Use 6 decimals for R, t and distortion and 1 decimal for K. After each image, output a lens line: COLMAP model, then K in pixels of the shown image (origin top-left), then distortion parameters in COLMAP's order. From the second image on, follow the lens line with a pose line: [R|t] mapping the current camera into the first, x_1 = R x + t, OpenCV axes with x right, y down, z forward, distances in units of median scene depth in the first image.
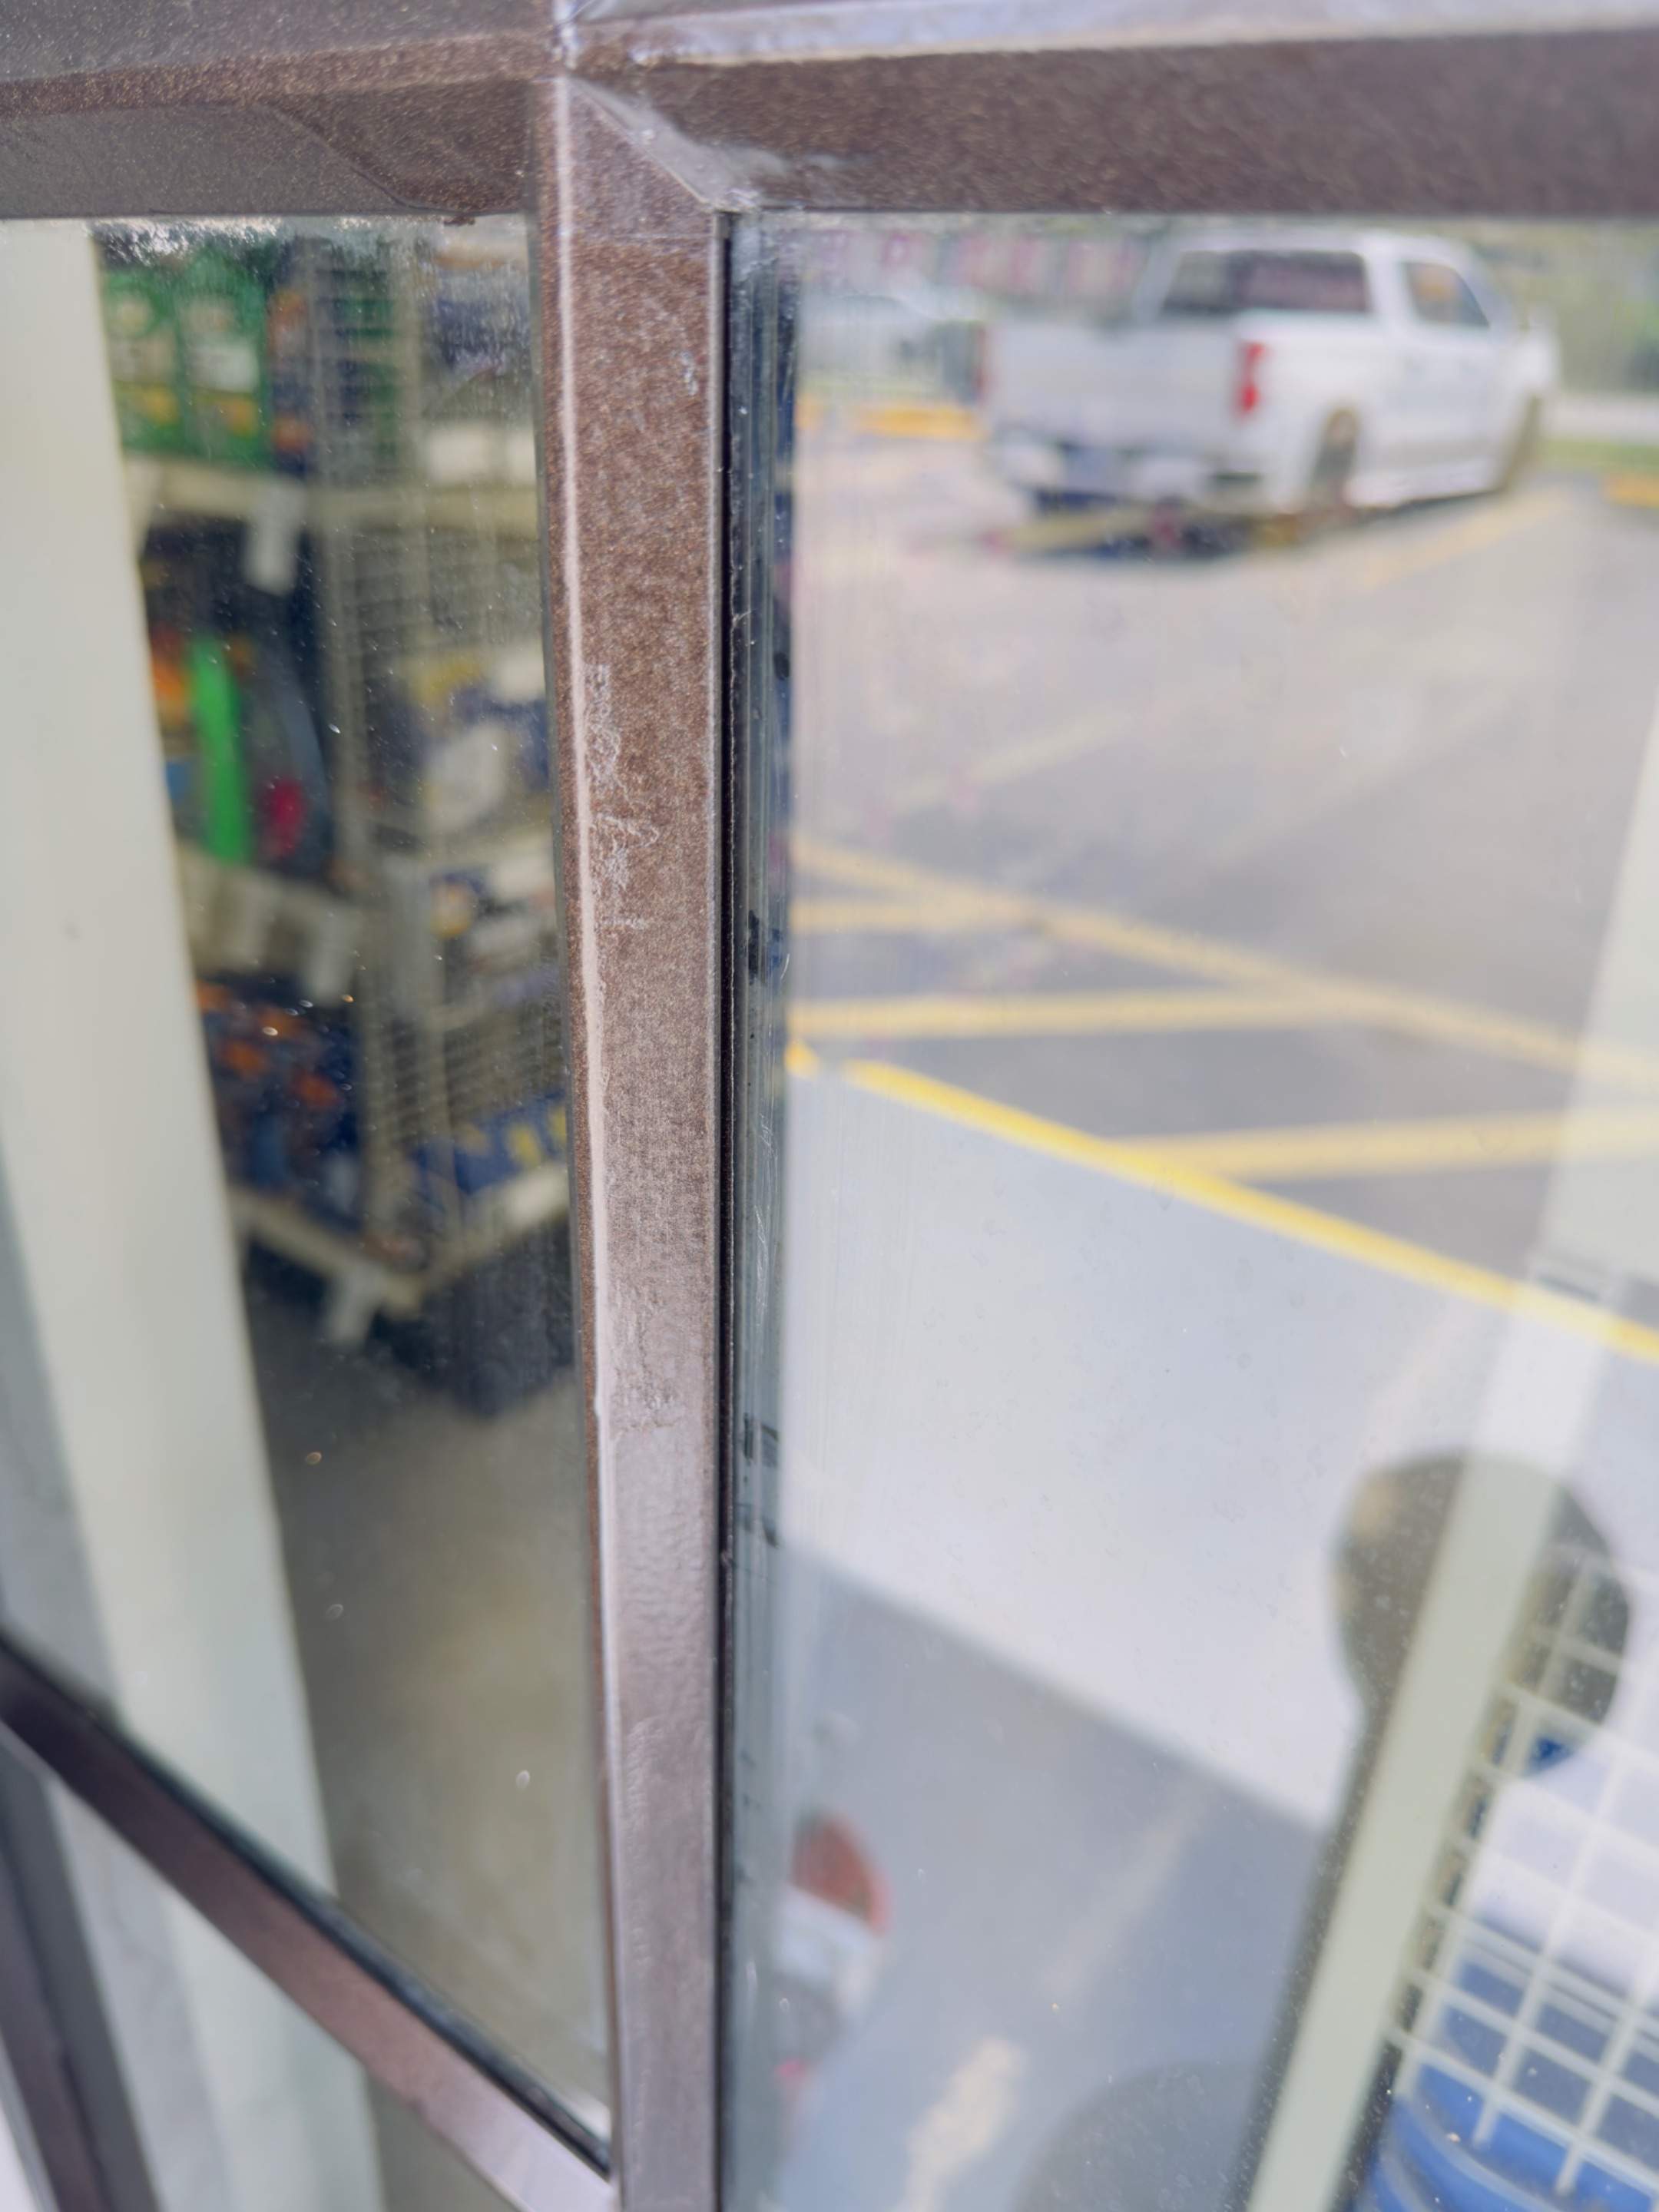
lens RADIAL K [[1727.1, 0, 829.5], [0, 1727.1, 1106.0], [0, 0, 1]] dist [0.068355, -0.087449]
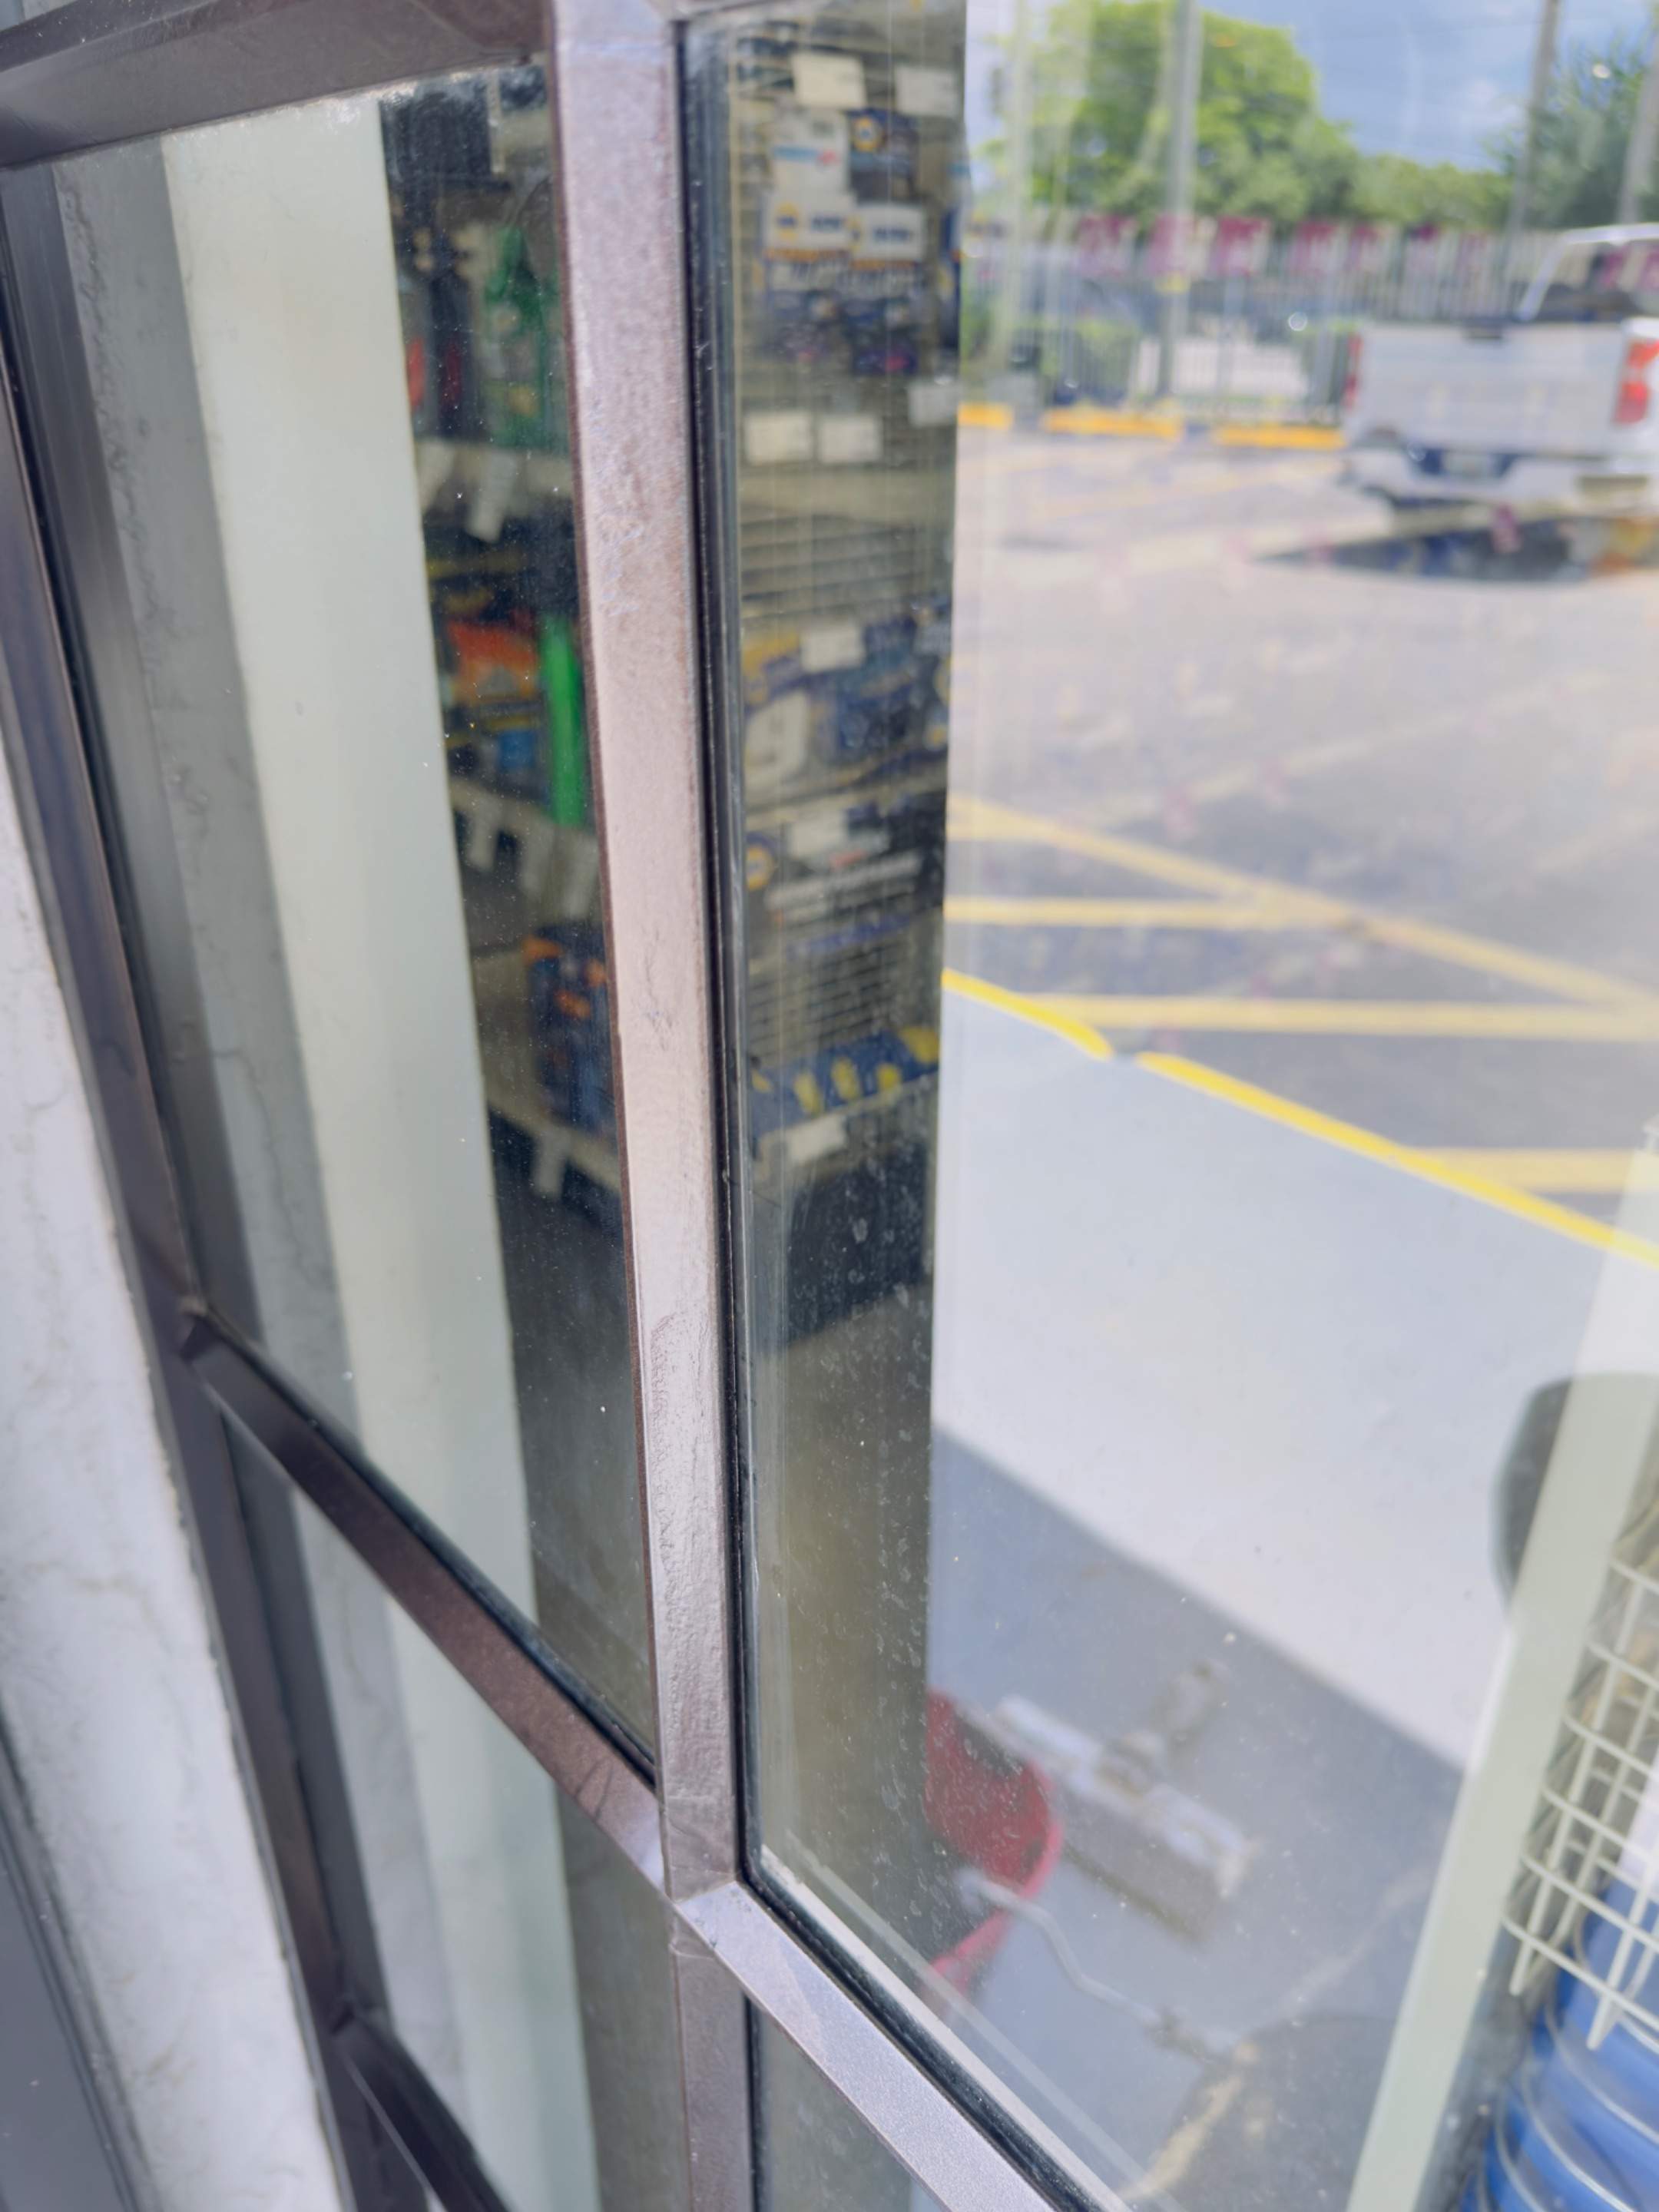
lens RADIAL K [[1752.4, 0, 829.5], [0, 1752.4, 1106.0], [0, 0, 1]] dist [-0.005336, 0.064788]
pose [[0.976047, 0.060290, -0.209040, 0.092501], [-0.066433, 0.997537, -0.022487, 0.080803], [0.207170, 0.035836, 0.977649, -0.064352]]
